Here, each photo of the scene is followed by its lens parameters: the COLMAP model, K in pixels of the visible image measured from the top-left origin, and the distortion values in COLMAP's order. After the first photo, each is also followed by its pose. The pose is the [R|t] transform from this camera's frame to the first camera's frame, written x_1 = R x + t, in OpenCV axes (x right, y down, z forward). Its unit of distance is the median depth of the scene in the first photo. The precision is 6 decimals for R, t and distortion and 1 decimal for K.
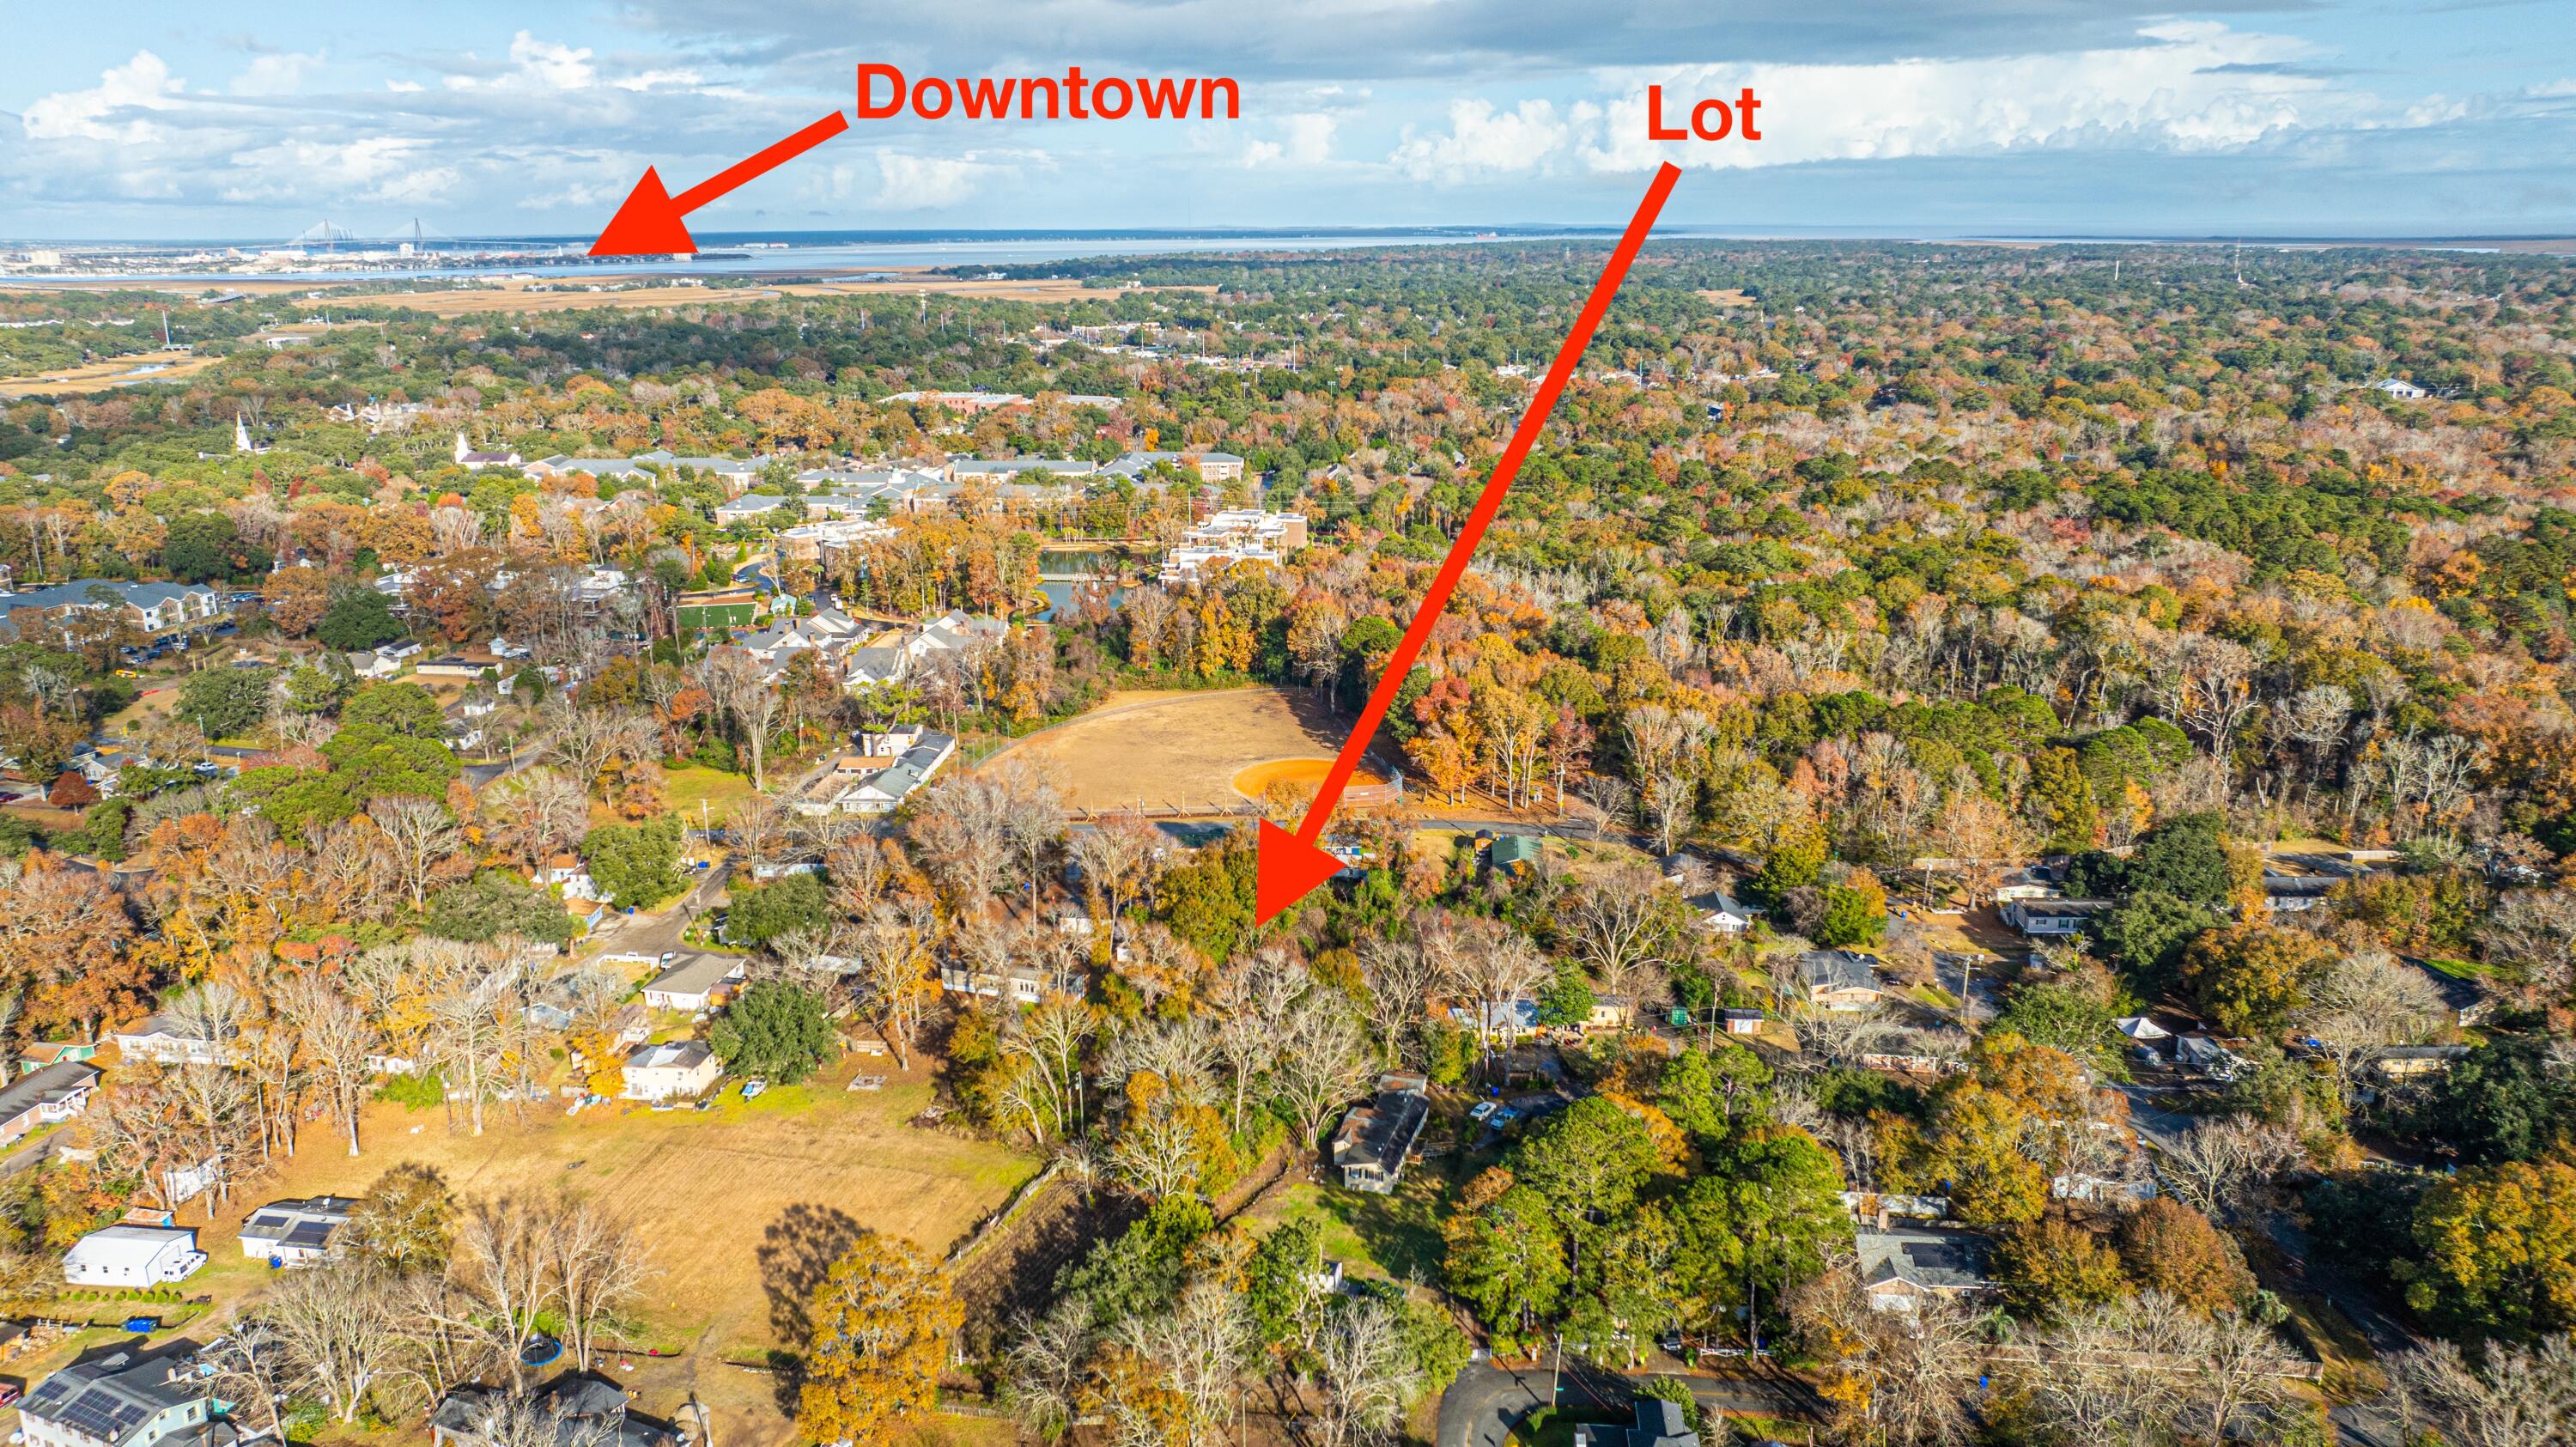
lens RADIAL K [[1808.0, 0, 1293.4], [0, 1808.0, 724.7], [0, 0, 1]] dist [-0.037191, 0.038728]
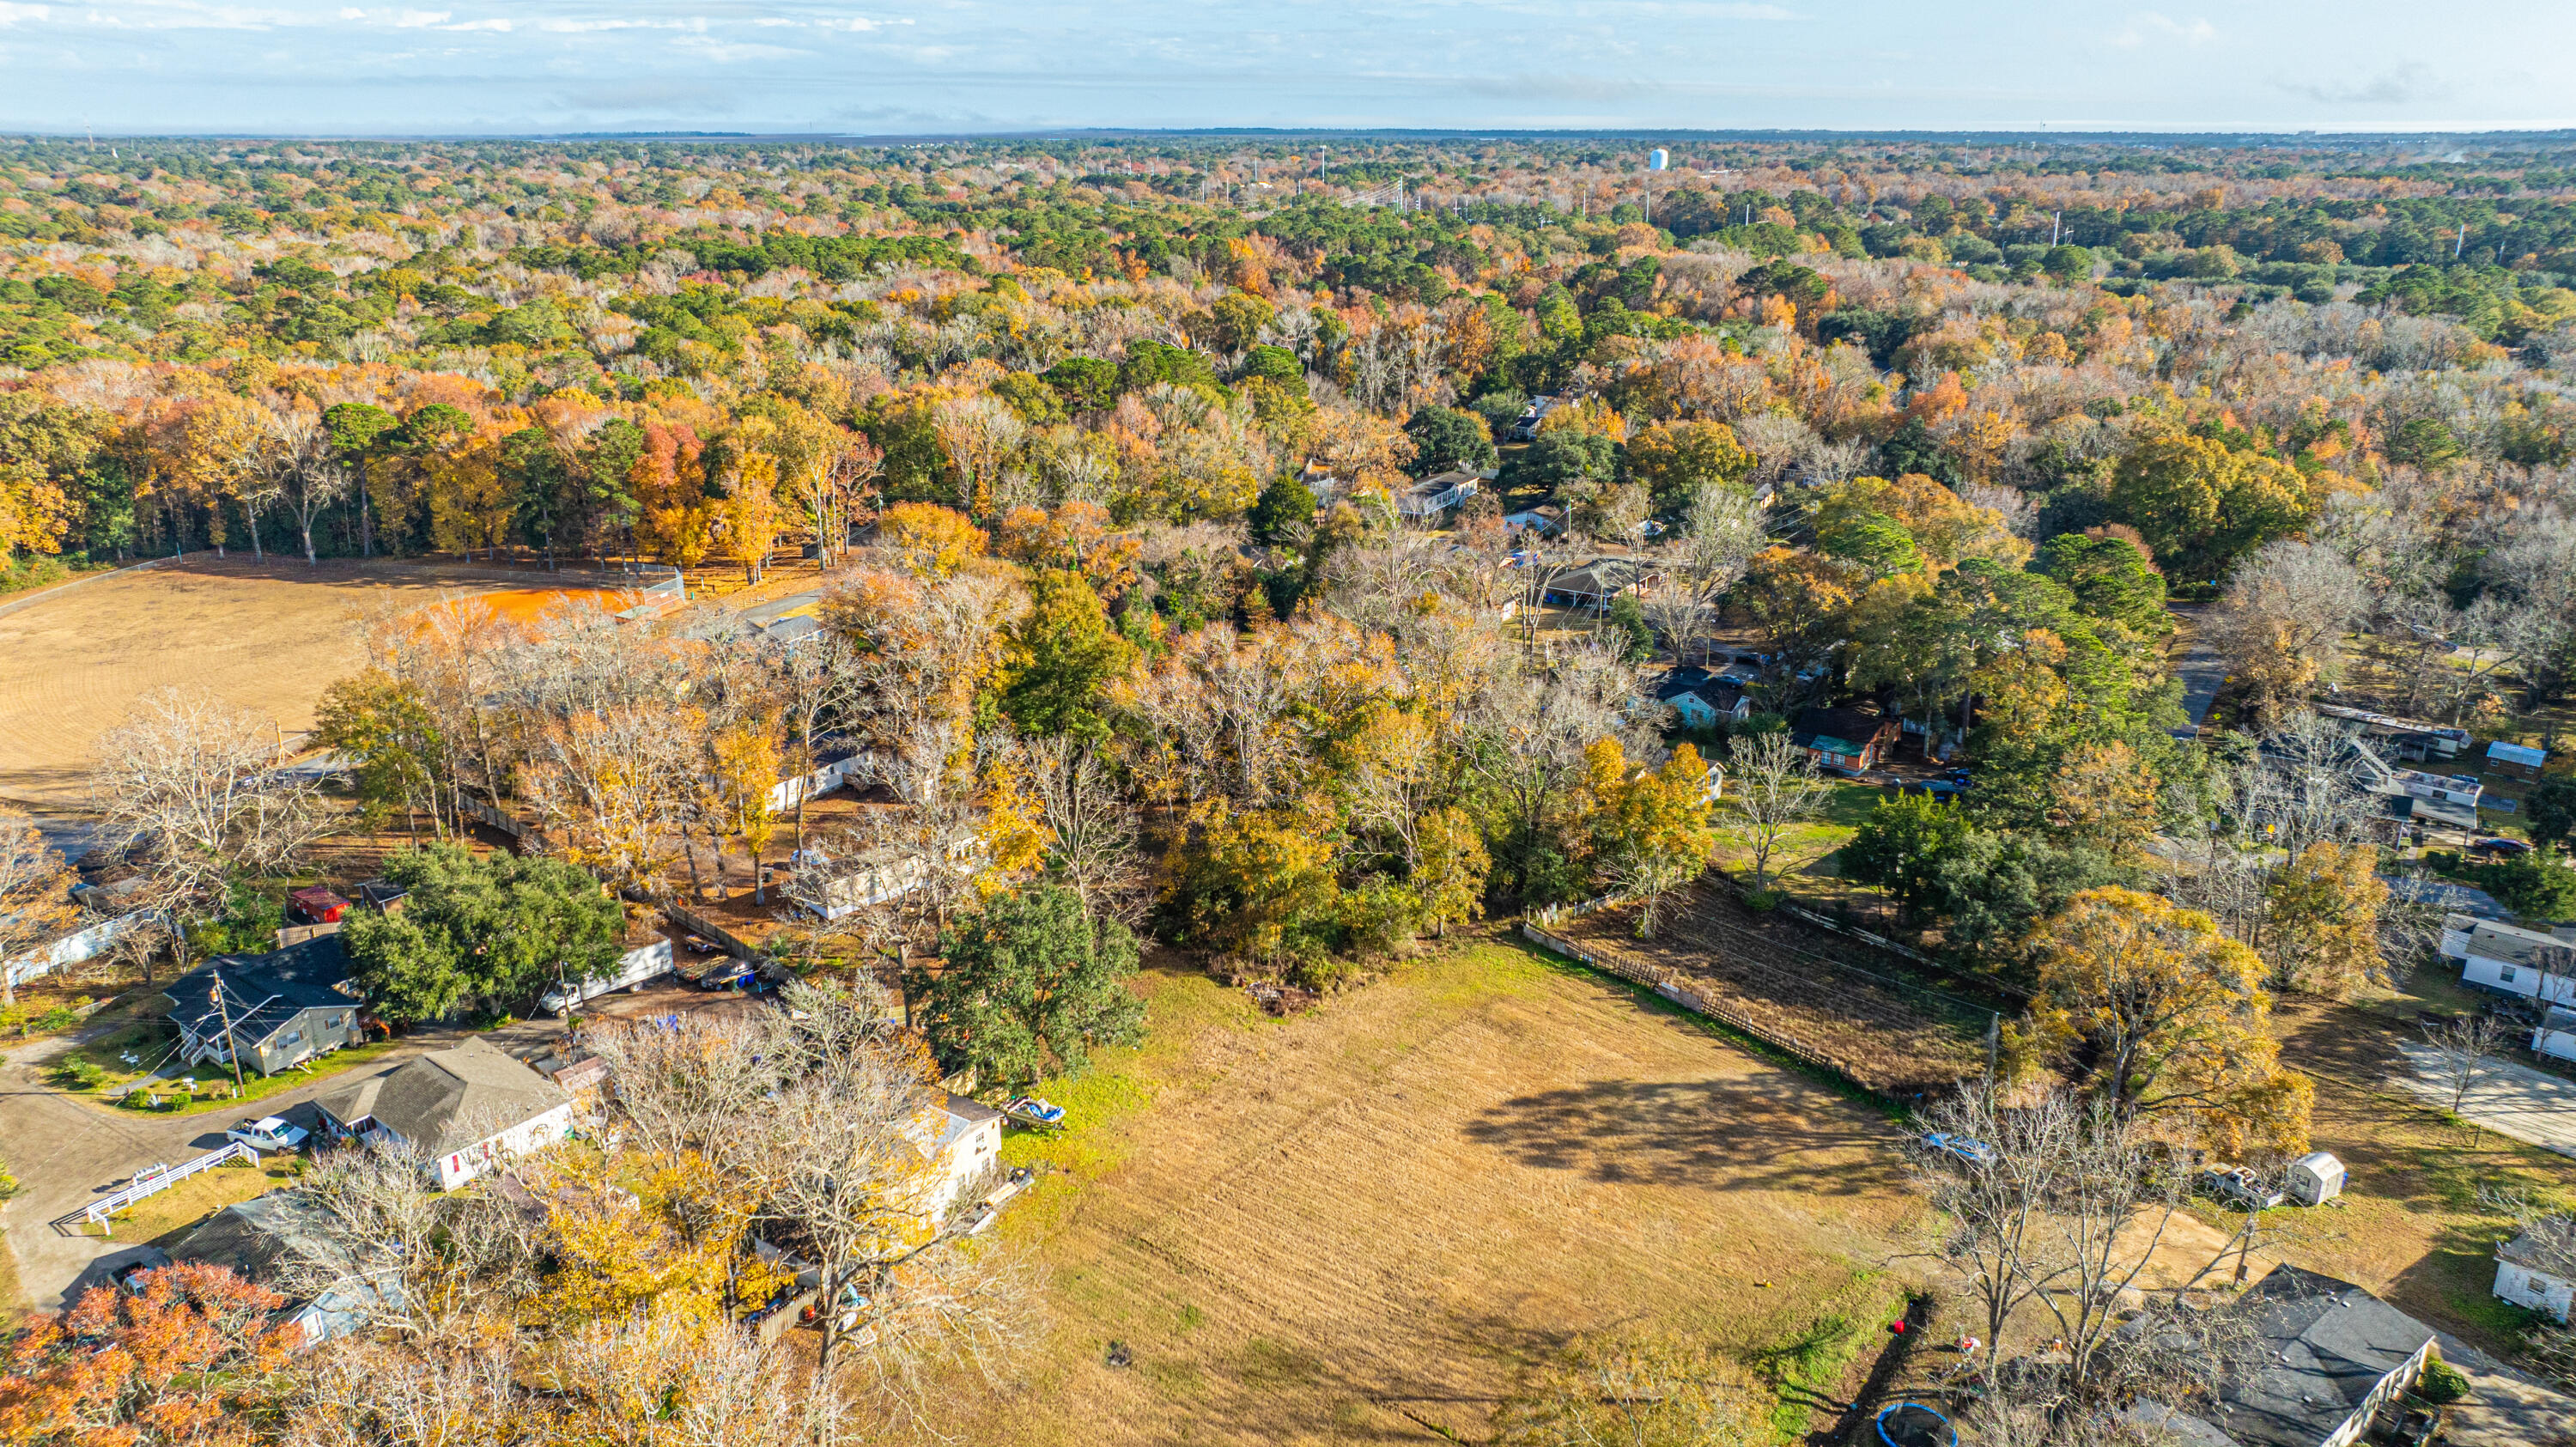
lens RADIAL K [[1808.0, 0, 1290.0], [0, 1808.0, 725.0], [0, 0, 1]] dist [-0.037191, 0.038728]
pose [[0.451763, -0.278032, 0.847708, -0.353992], [0.237184, 0.953432, 0.186307, 0.011063], [-0.860031, 0.116897, 0.496670, 0.356274]]
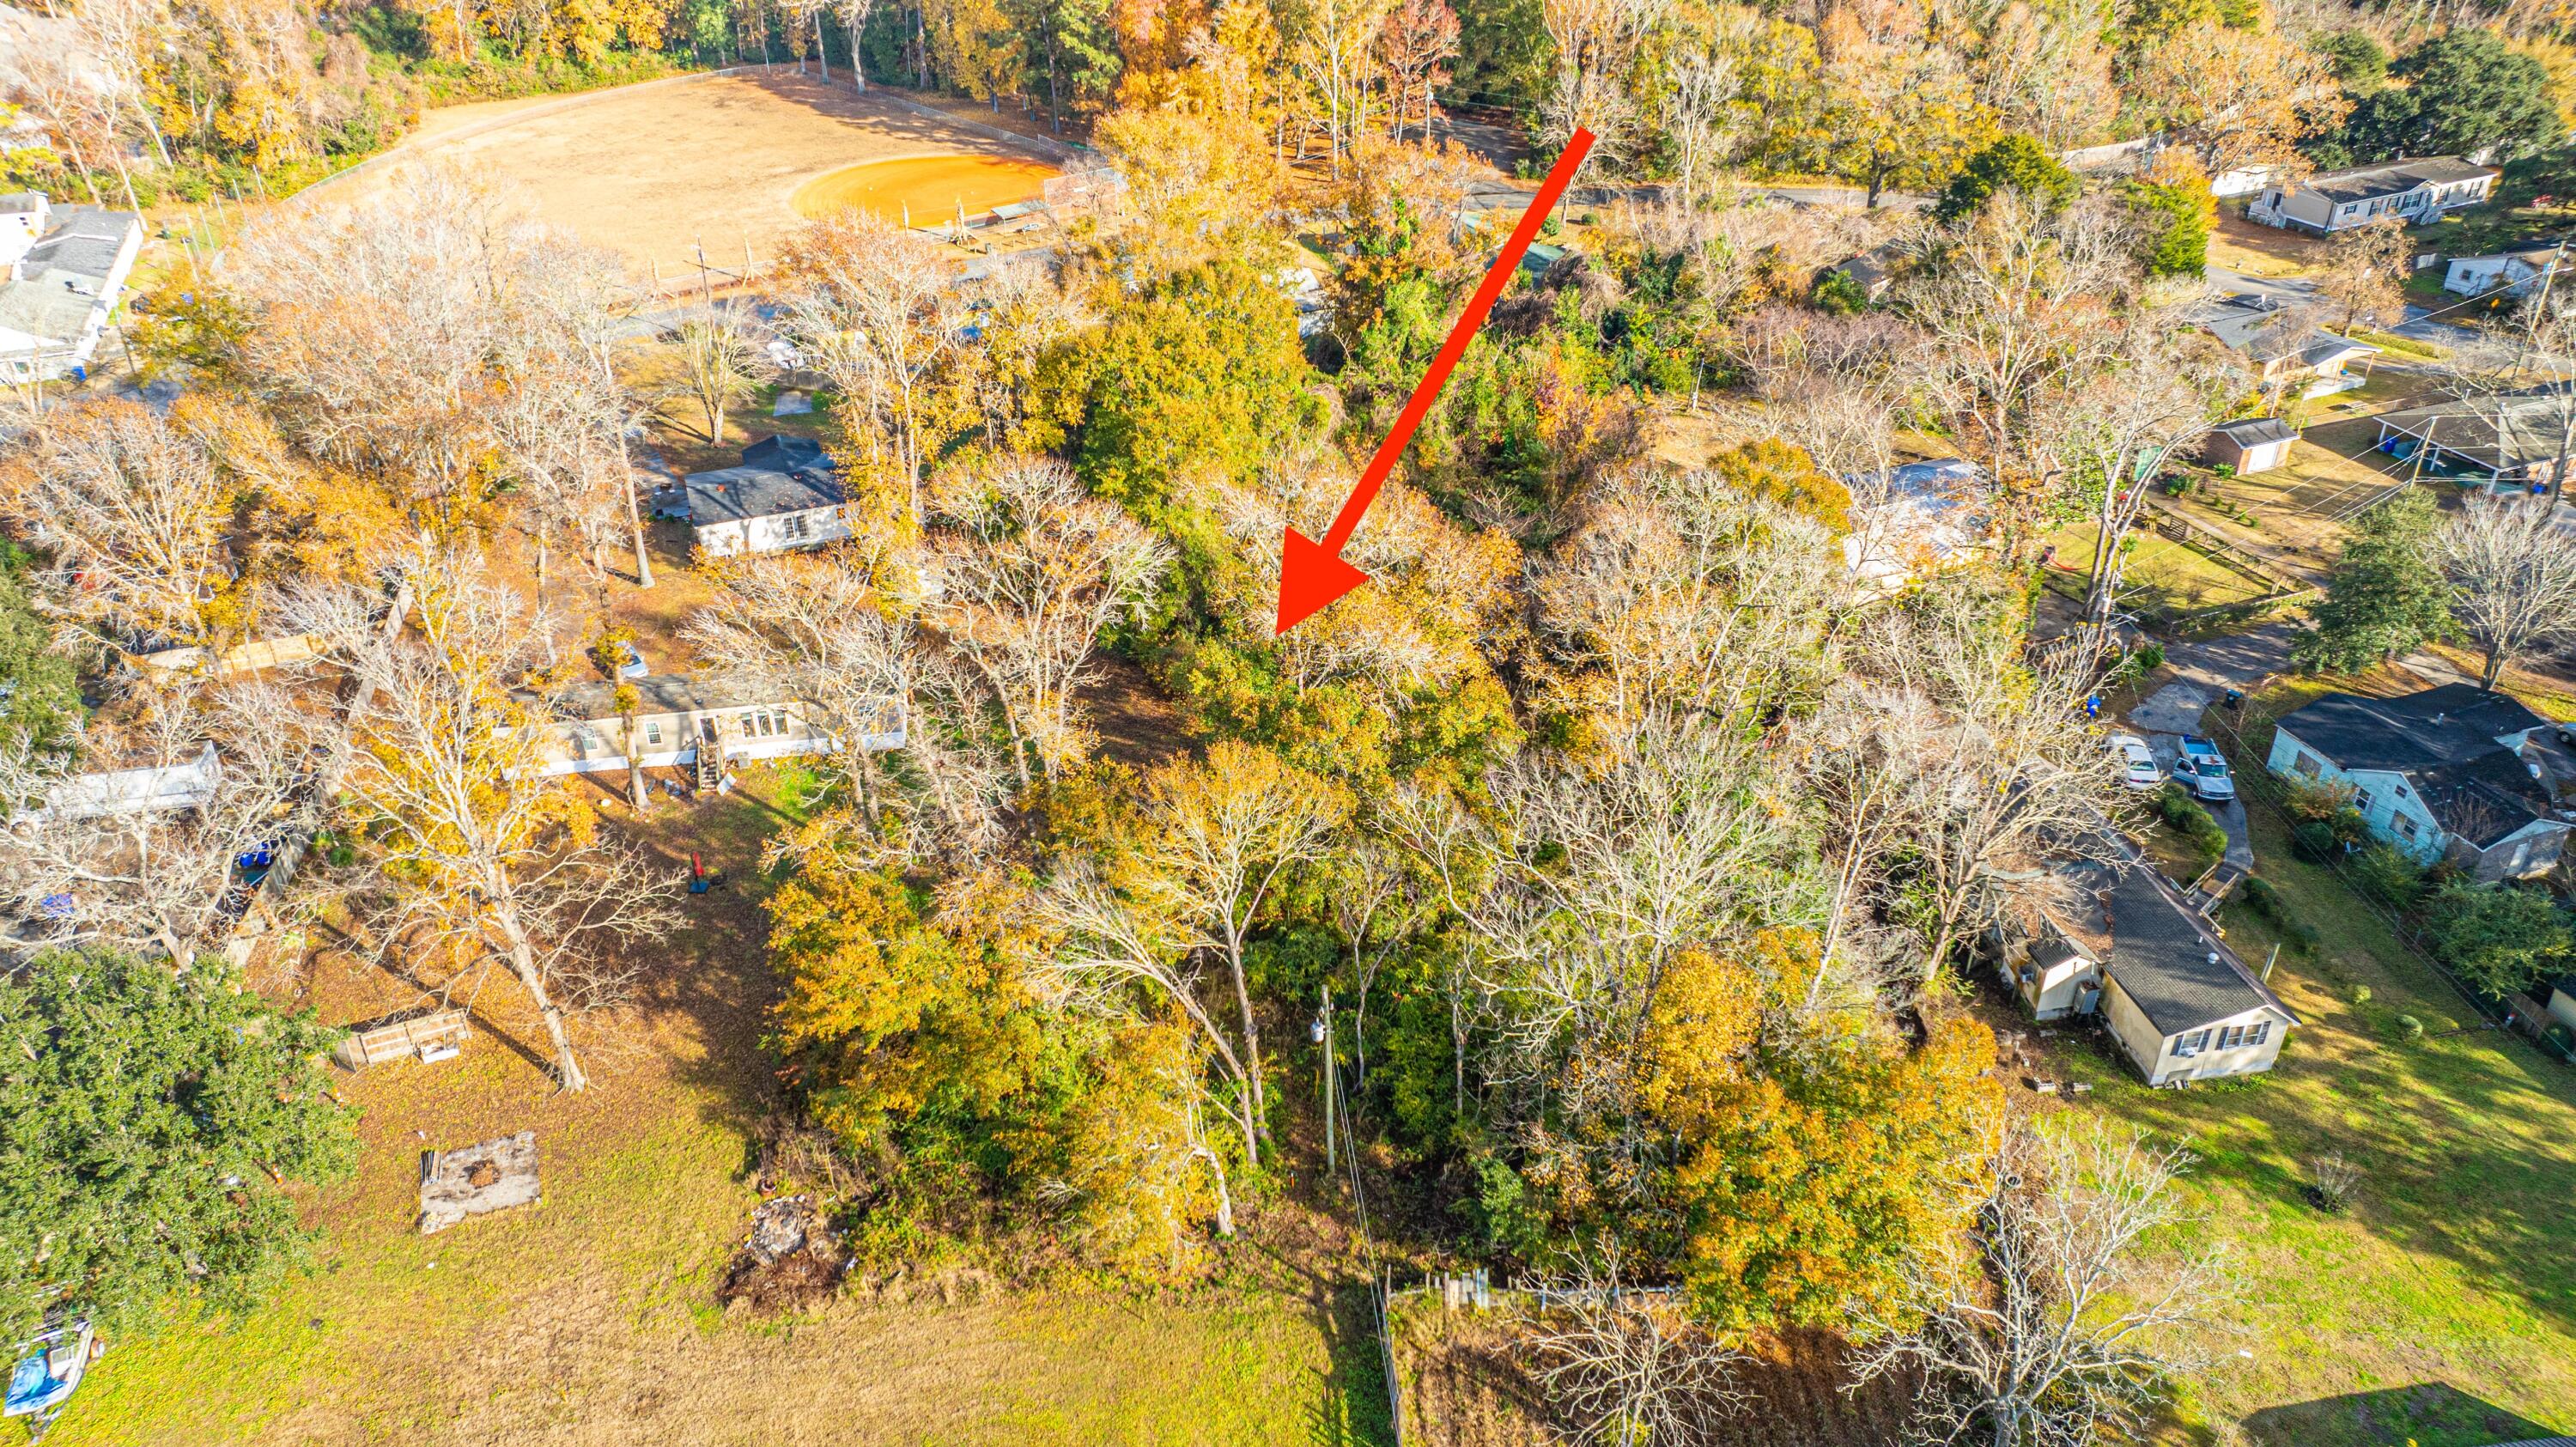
lens RADIAL K [[1808.0, 0, 1293.7], [0, 1808.0, 724.7], [0, 0, 1]] dist [-0.037191, 0.038728]
pose [[0.890552, -0.244034, 0.383881, -0.114001], [0.132261, 0.946367, 0.294781, 0.030792], [-0.435229, -0.211745, 0.875066, 0.373981]]
